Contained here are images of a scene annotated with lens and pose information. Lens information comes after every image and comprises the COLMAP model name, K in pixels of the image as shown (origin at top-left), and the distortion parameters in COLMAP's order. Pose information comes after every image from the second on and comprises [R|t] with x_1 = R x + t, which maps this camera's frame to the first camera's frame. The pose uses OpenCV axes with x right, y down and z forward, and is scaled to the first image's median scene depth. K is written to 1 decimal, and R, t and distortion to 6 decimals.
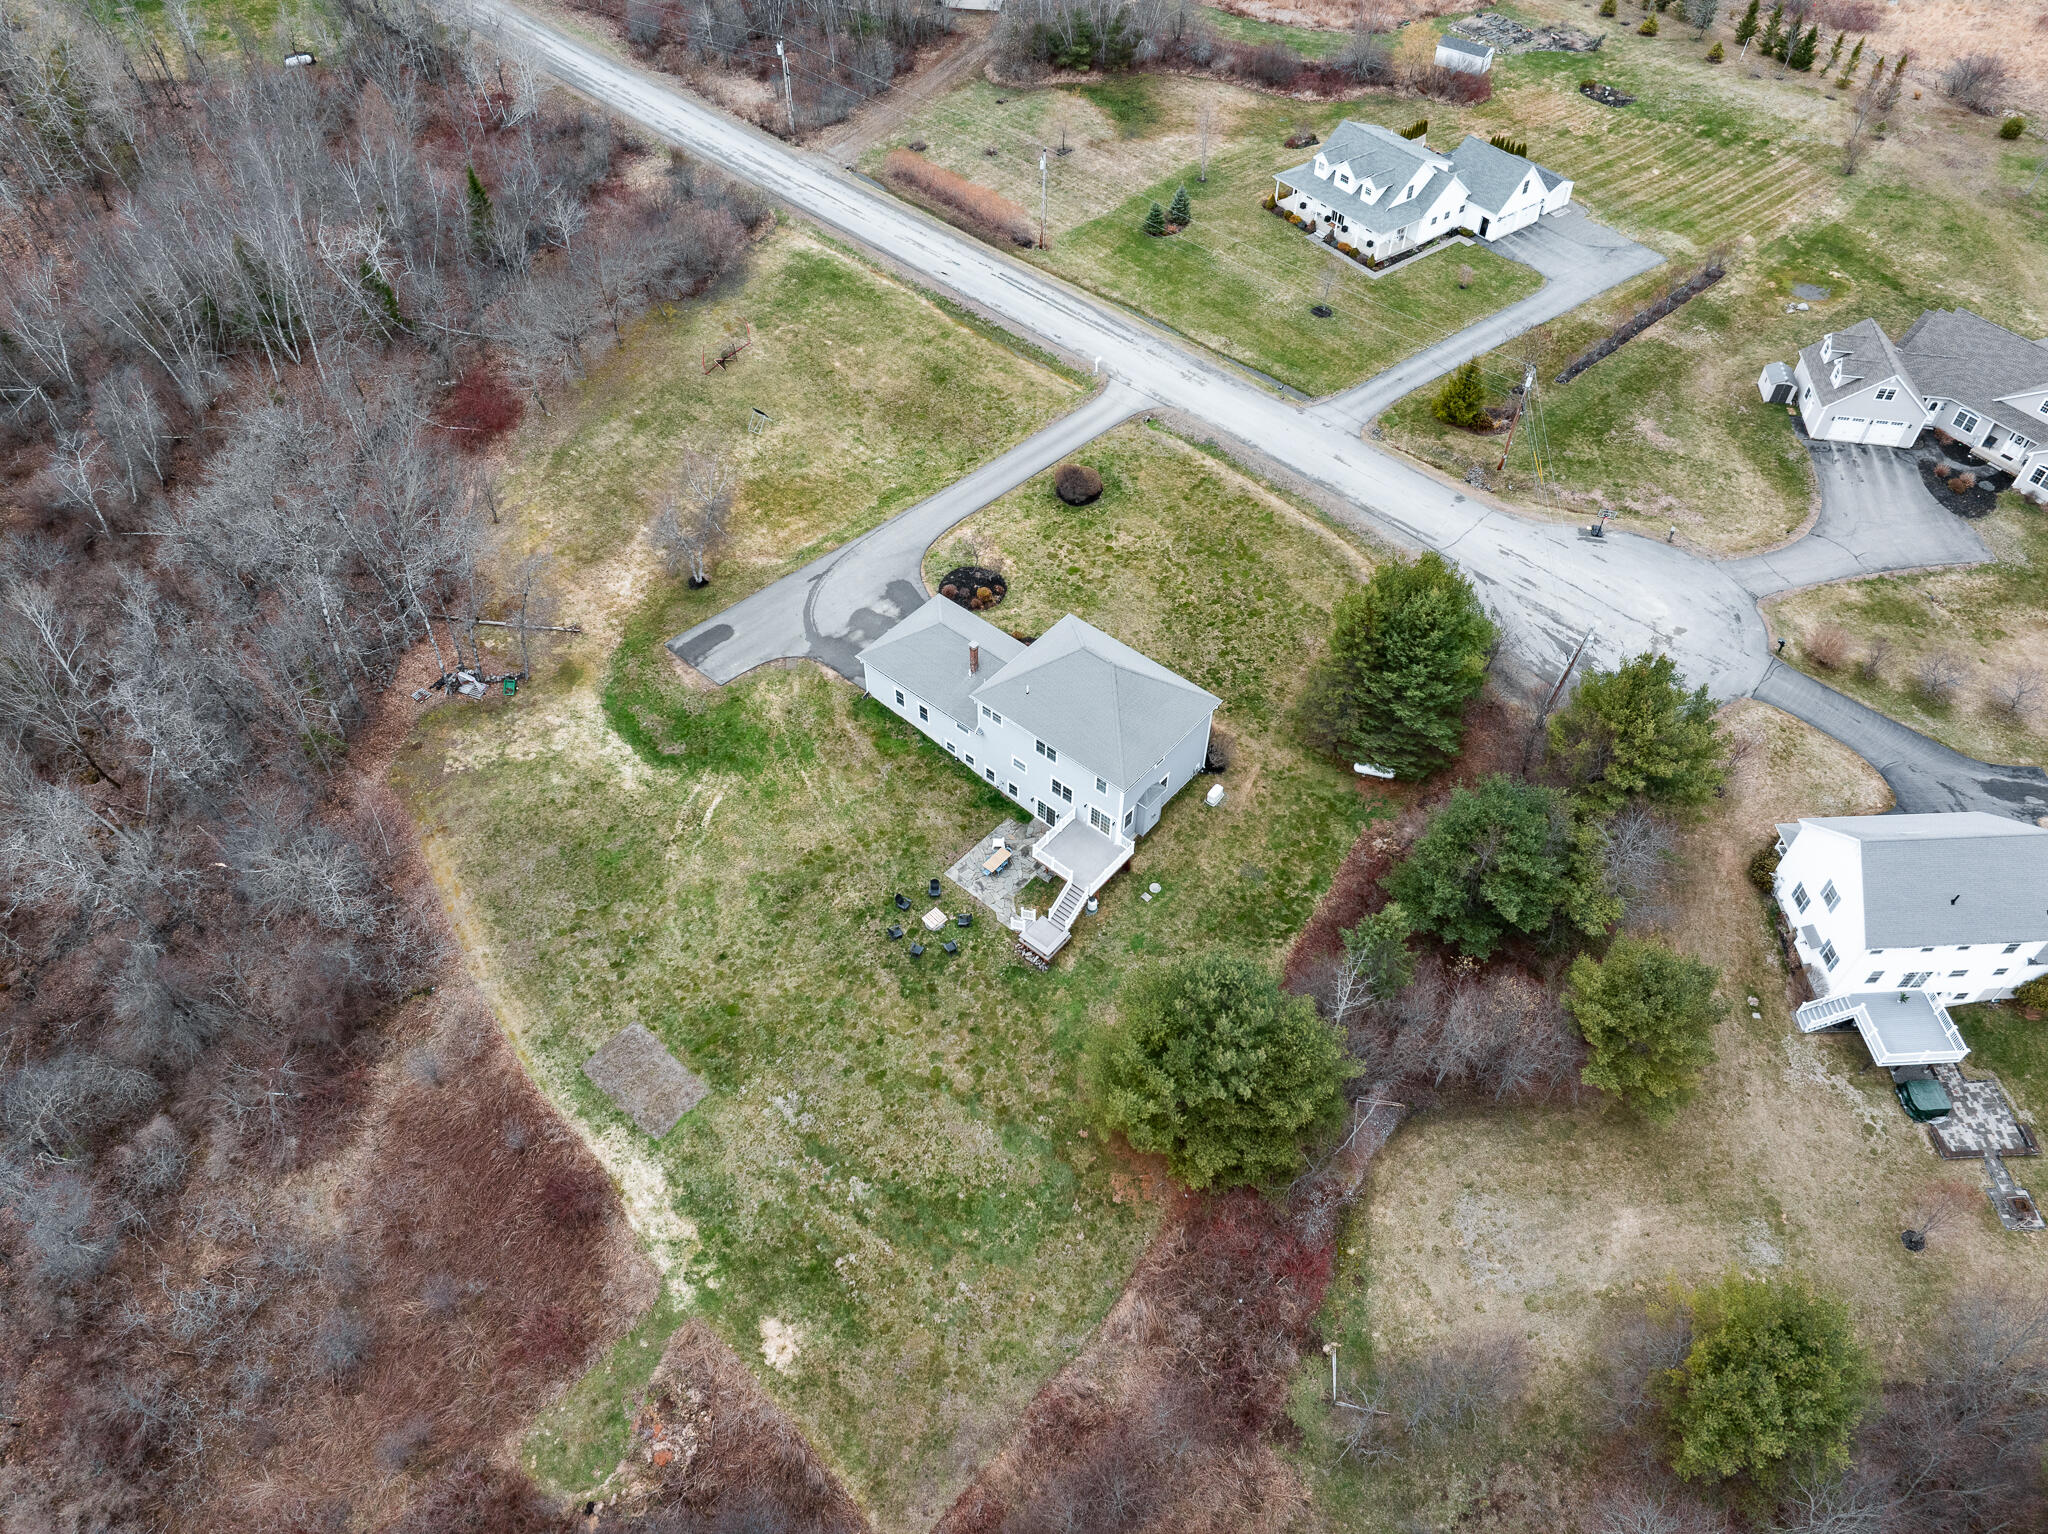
lens RADIAL K [[1445.1, 0, 1025.0], [0, 1445.1, 752.5], [0, 0, 1]] dist [-0.011573, -0.049736]
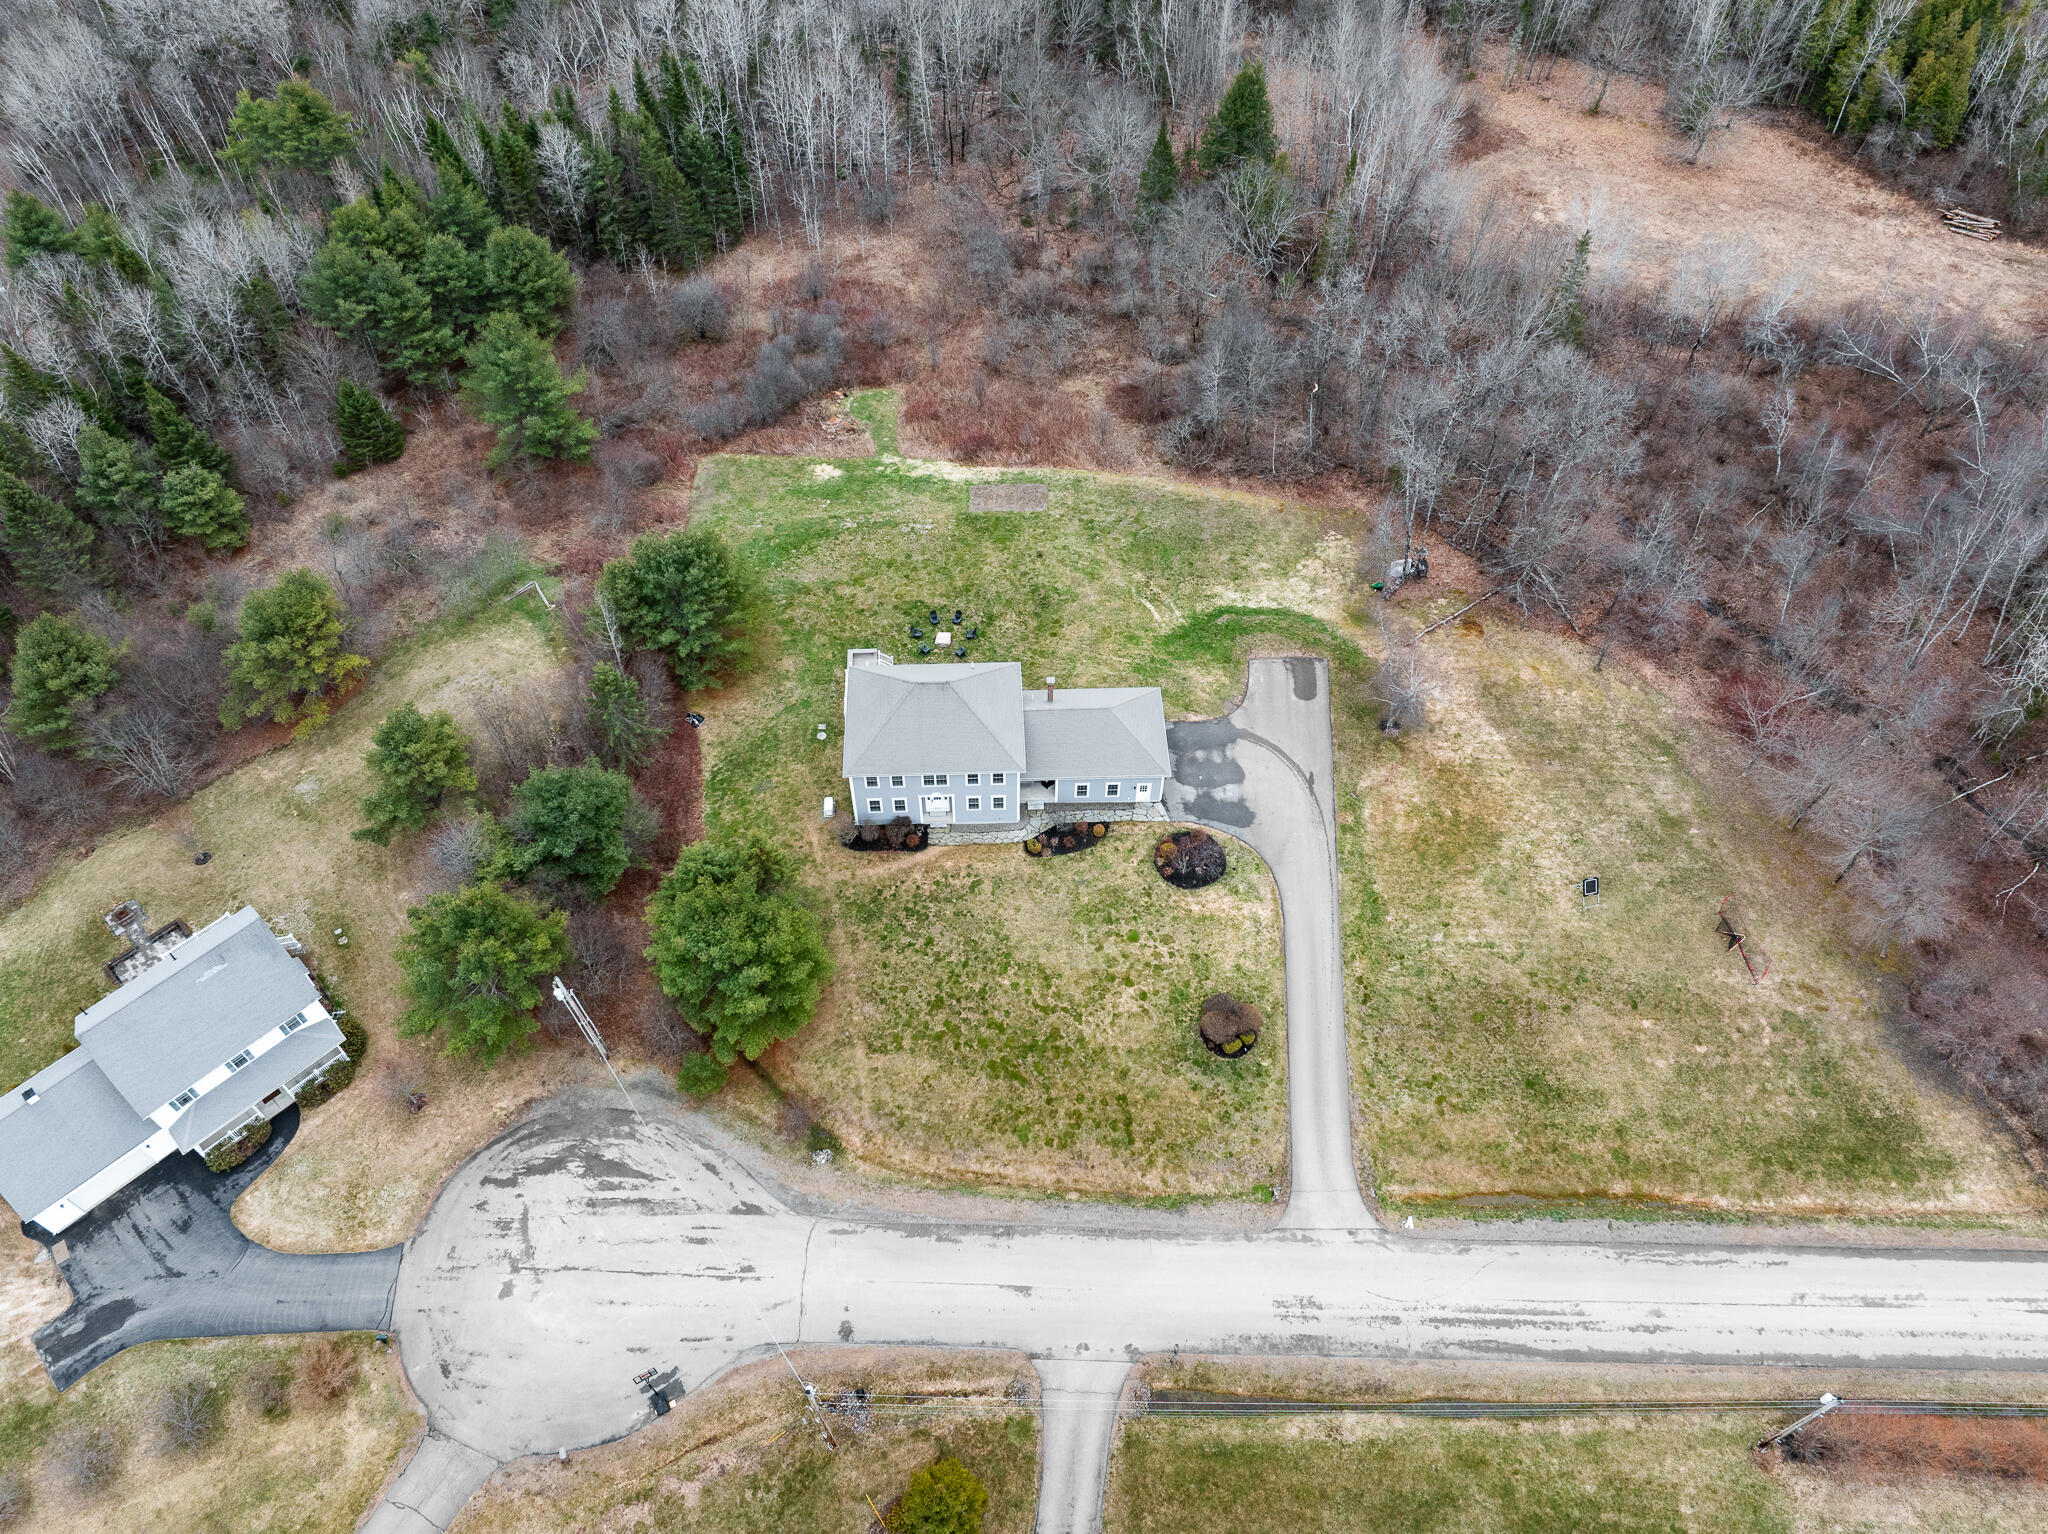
lens RADIAL K [[1430.9, 0, 1022.0], [0, 1430.9, 766.1], [0, 0, 1]] dist [-0.009049, -0.054475]
pose [[-0.739088, 0.524200, -0.423042, 0.451991], [-0.508541, -0.022366, 0.860747, -0.952452], [0.441742, 0.851302, 0.283107, 0.699778]]
